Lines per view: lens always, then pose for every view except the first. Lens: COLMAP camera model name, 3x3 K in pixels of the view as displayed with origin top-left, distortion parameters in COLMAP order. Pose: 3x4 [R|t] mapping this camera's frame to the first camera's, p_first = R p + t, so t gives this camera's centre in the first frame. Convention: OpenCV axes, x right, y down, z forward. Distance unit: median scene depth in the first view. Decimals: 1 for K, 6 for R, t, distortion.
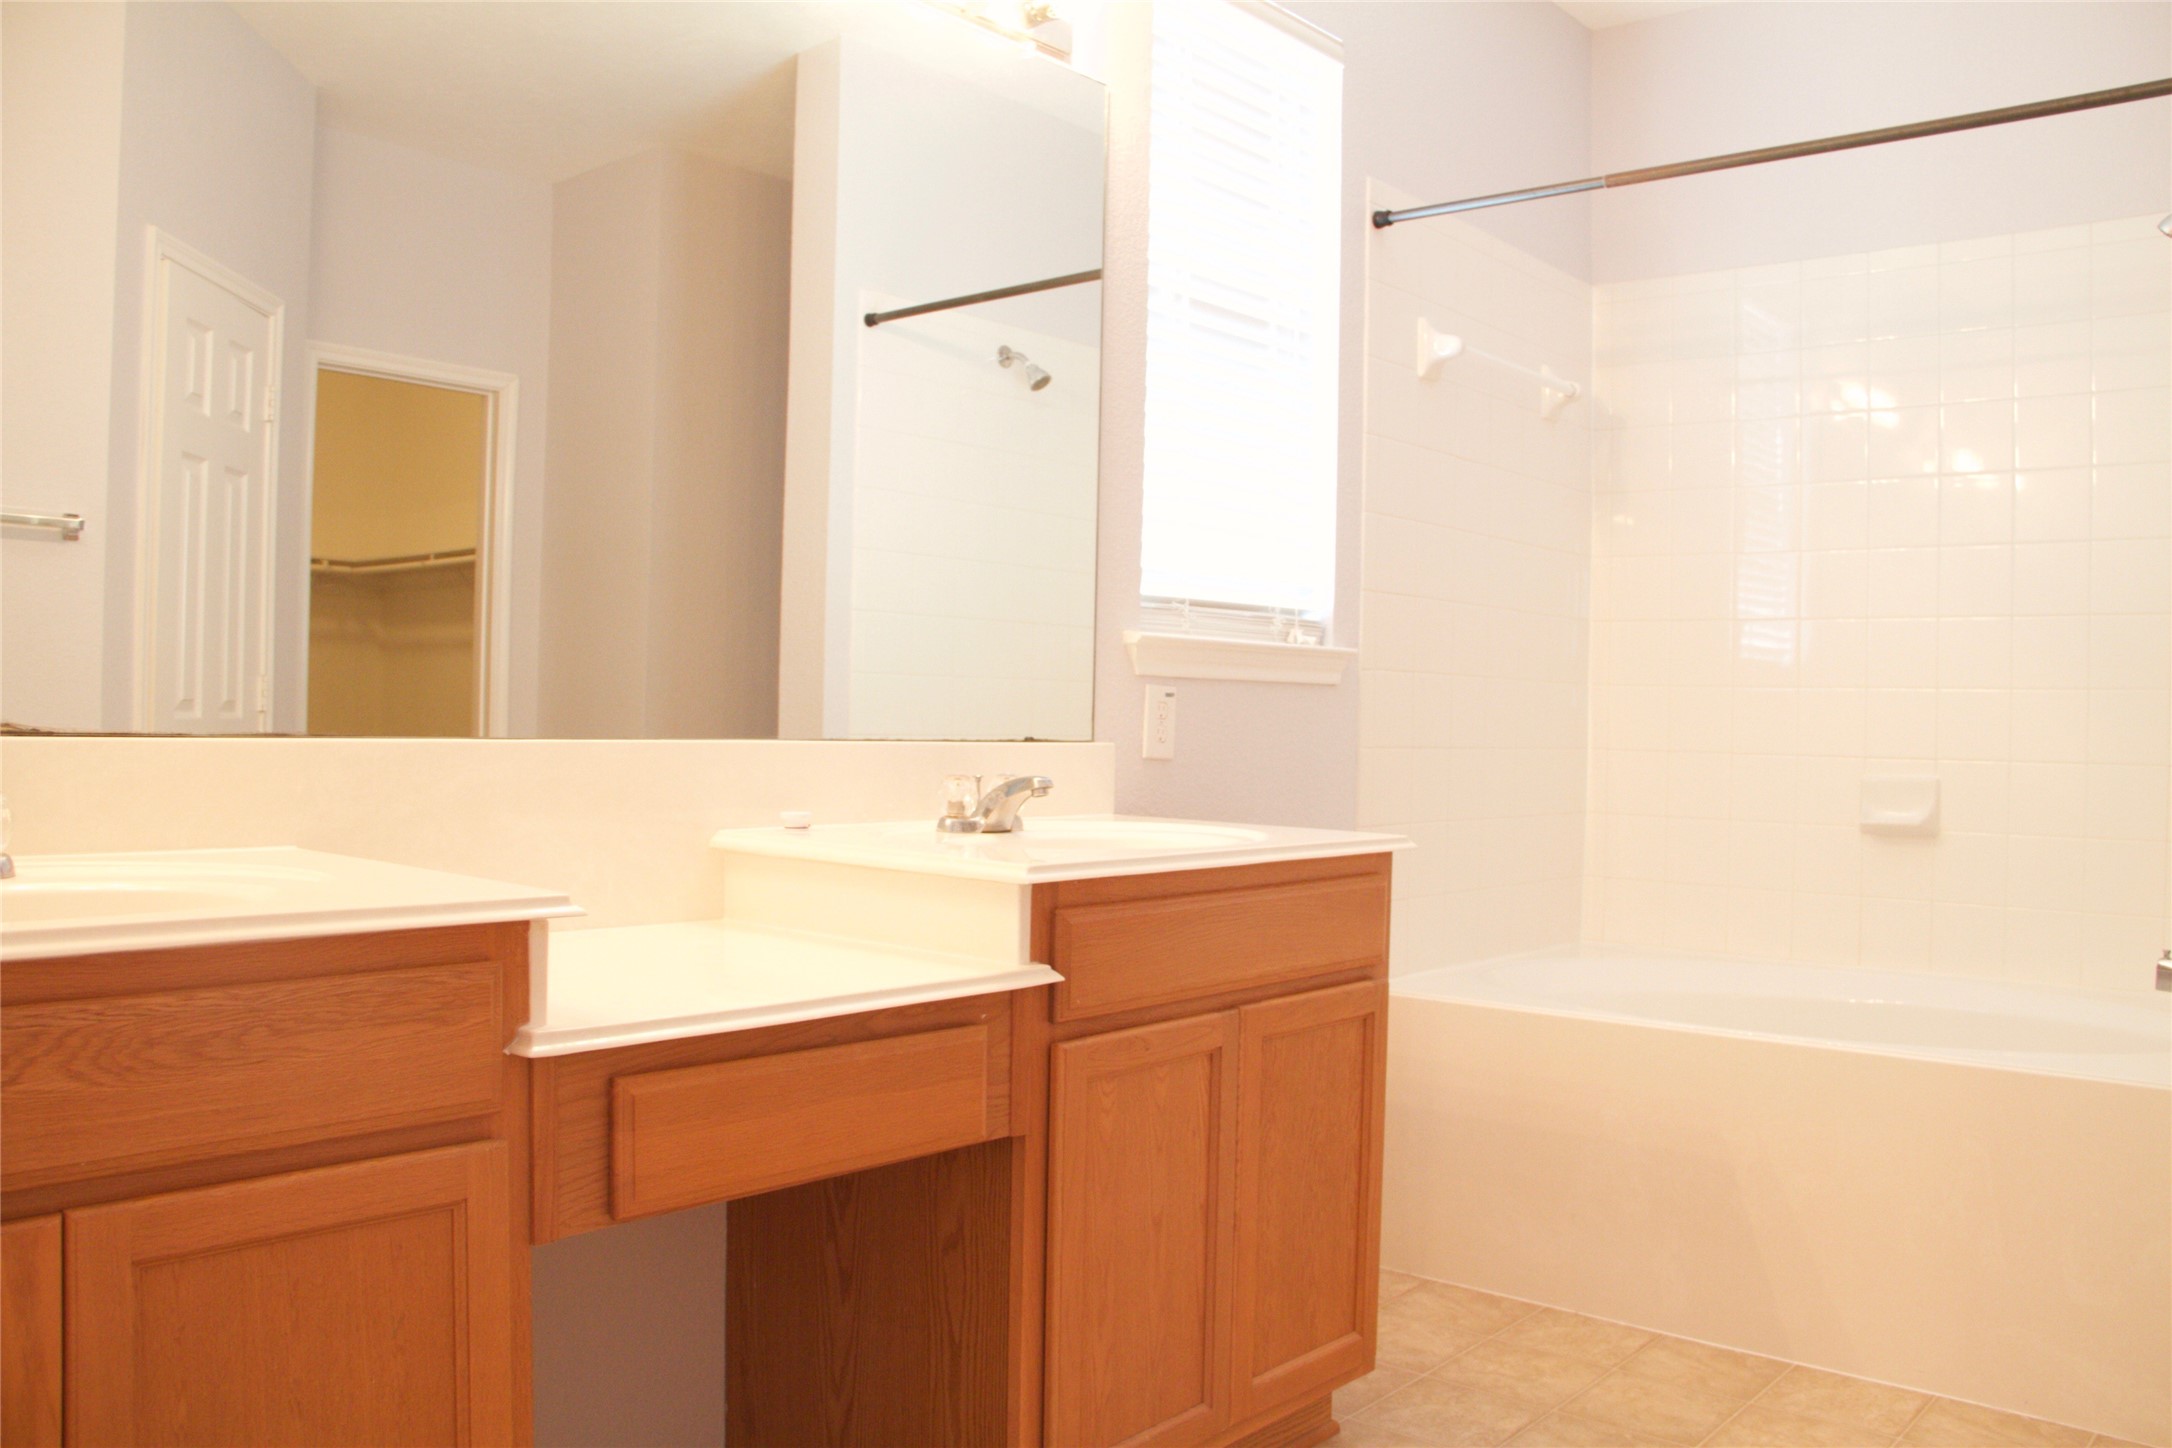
lens RADIAL K [[1773.4, 0, 1086.0], [0, 1773.4, 724.0], [0, 0, 1]] dist [-0.103007, 0.007046]
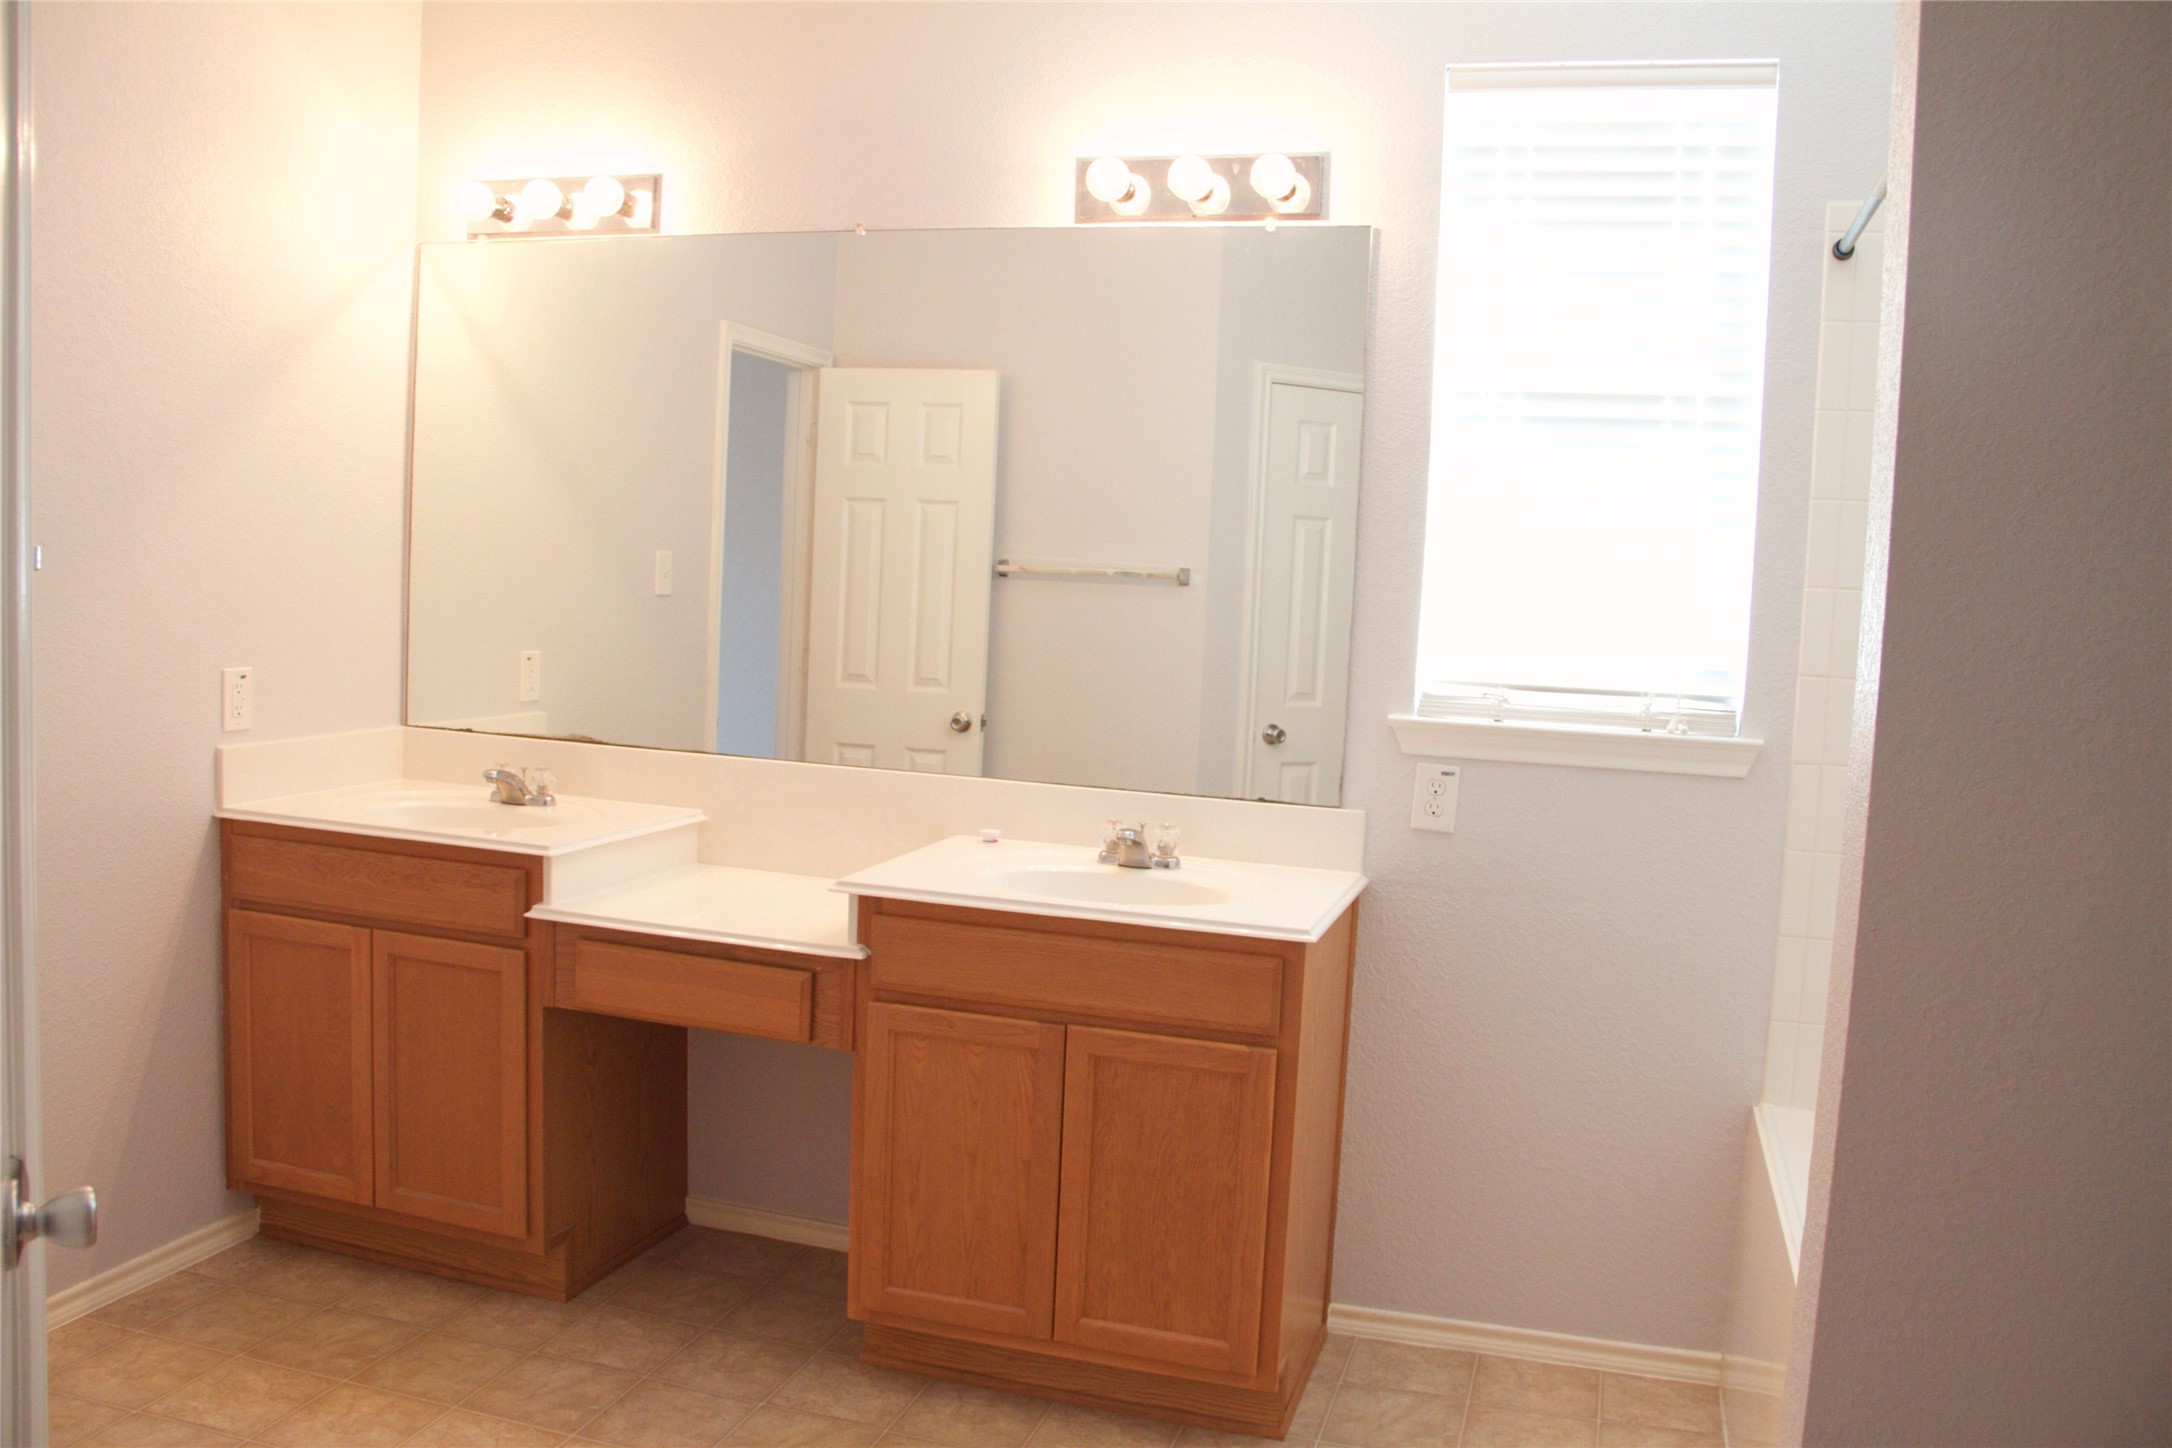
lens RADIAL K [[1773.4, 0, 1086.0], [0, 1773.4, 724.0], [0, 0, 1]] dist [-0.103007, 0.007046]
pose [[0.405225, 0.083898, -0.910359, 1.277571], [-0.044806, 0.996406, 0.071883, -0.155879], [0.913118, 0.011660, 0.407528, 0.494217]]
